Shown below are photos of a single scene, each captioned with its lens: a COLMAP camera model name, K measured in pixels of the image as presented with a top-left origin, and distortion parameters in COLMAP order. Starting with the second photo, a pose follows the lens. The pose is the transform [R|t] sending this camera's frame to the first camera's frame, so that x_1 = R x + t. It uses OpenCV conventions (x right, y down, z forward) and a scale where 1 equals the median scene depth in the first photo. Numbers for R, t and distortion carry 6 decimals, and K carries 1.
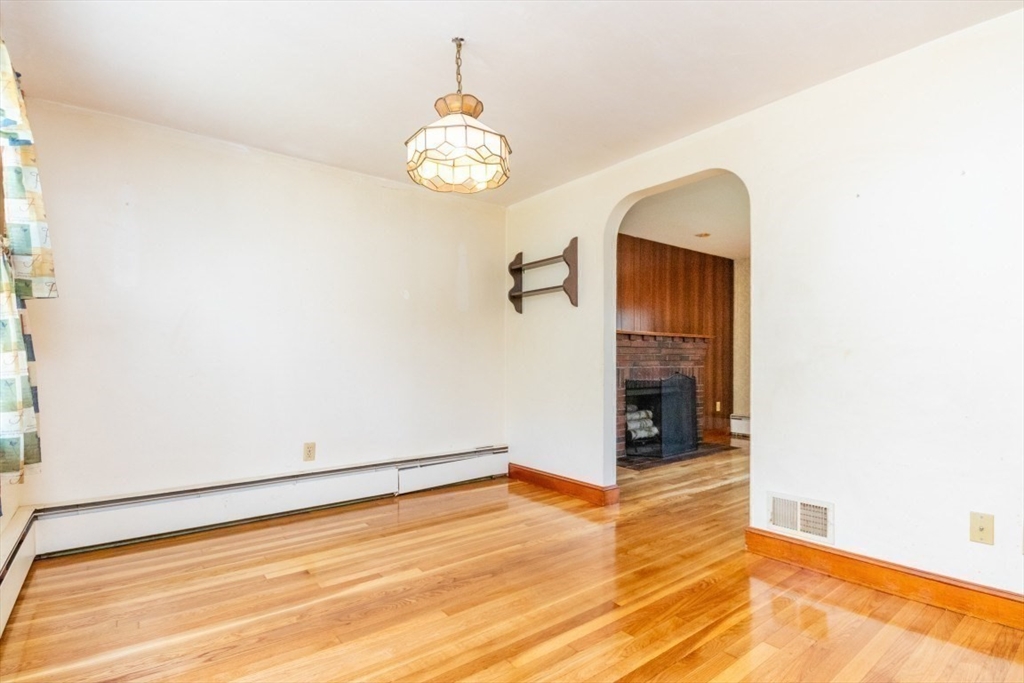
lens RADIAL K [[483.5, 0, 513.4], [0, 483.5, 354.0], [0, 0, 1]] dist [-0.013841, -0.002952]
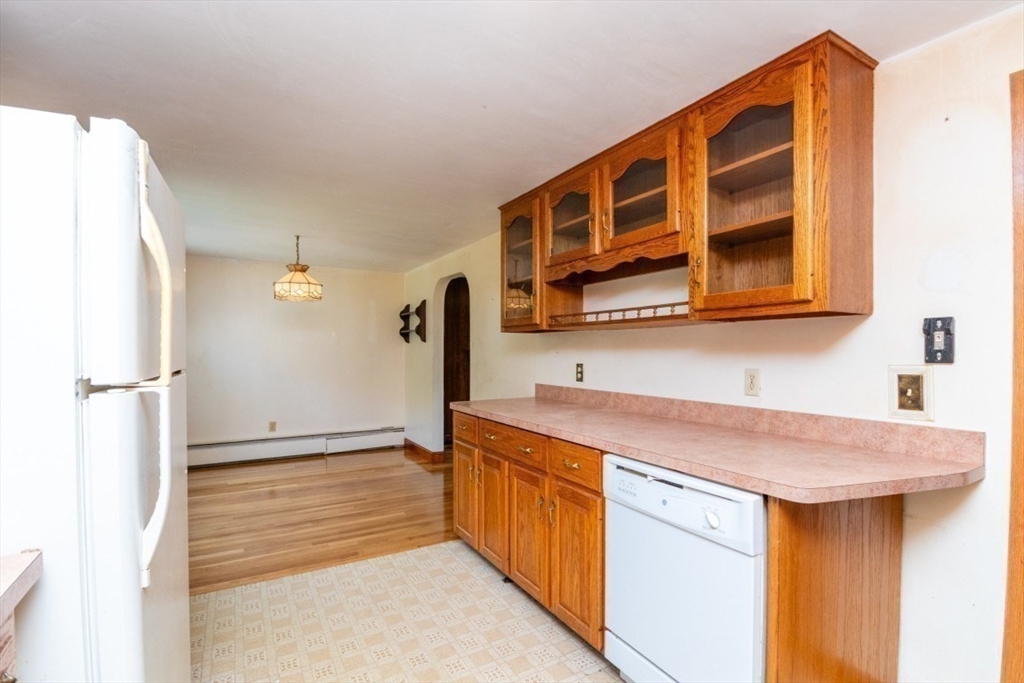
lens RADIAL K [[483.5, 0, 503.2], [0, 483.5, 350.8], [0, 0, 1]] dist [-0.013841, -0.002952]
pose [[0.986002, -0.001715, -0.166723, 0.697209], [0.005030, 0.999798, 0.019465, -0.105959], [0.166655, -0.020031, 0.985812, -0.592697]]
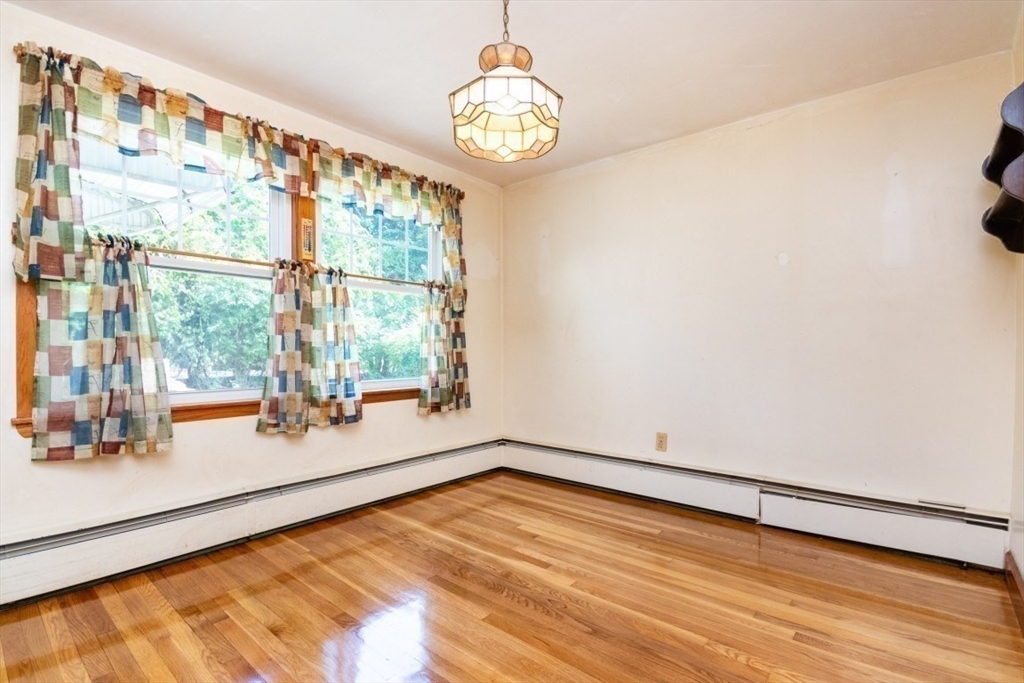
lens RADIAL K [[483.5, 0, 513.2], [0, 483.5, 350.7], [0, 0, 1]] dist [-0.013841, -0.002952]
pose [[0.207986, 0.007363, -0.978104, 0.451467], [0.013452, 0.999856, 0.010387, 0.004652], [0.978039, -0.015317, 0.207857, 0.493858]]
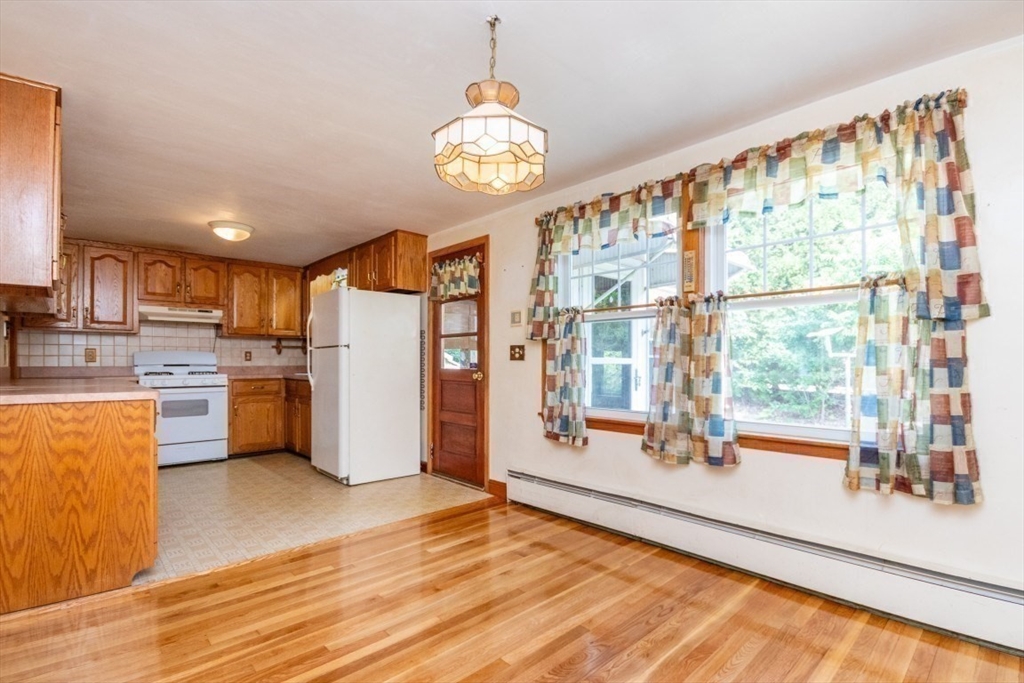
lens RADIAL K [[483.5, 0, 508.6], [0, 483.5, 361.5], [0, 0, 1]] dist [-0.013841, -0.002952]
pose [[-0.997114, 0.000115, -0.075913, -0.048755], [0.001471, 0.999840, -0.017804, -0.012606], [0.075899, -0.017864, -0.996955, 1.112746]]
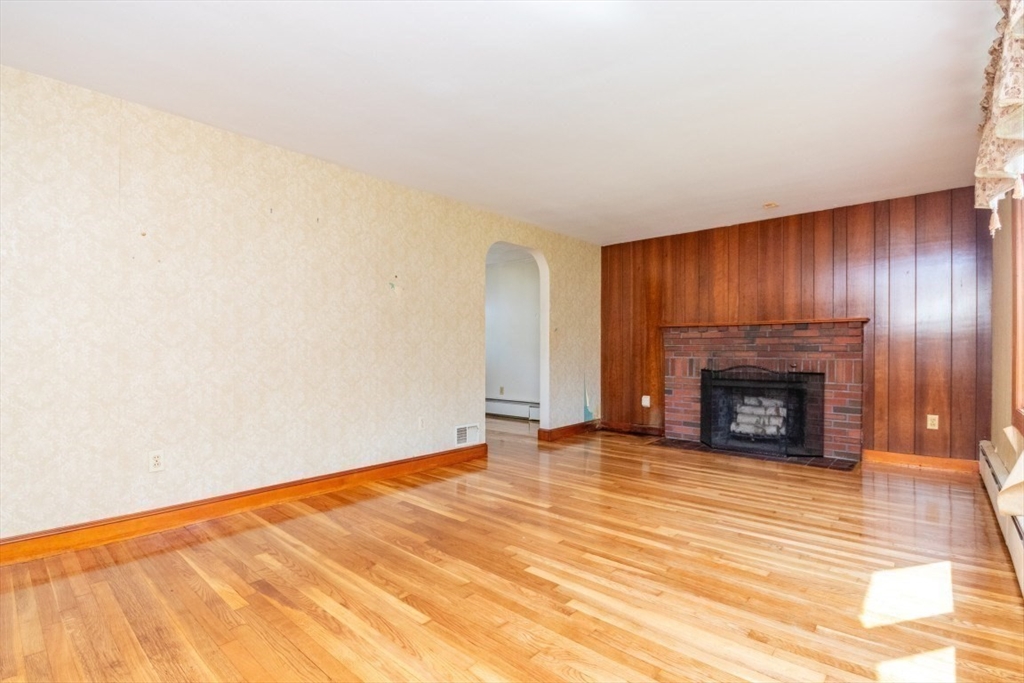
lens RADIAL K [[483.5, 0, 511.3], [0, 483.5, 346.8], [0, 0, 1]] dist [-0.013841, -0.002952]
pose [[0.176098, -0.004136, -0.984364, 1.806365], [0.017800, 0.999841, -0.001017, -0.002952], [0.984212, -0.017342, 0.176144, 0.624254]]
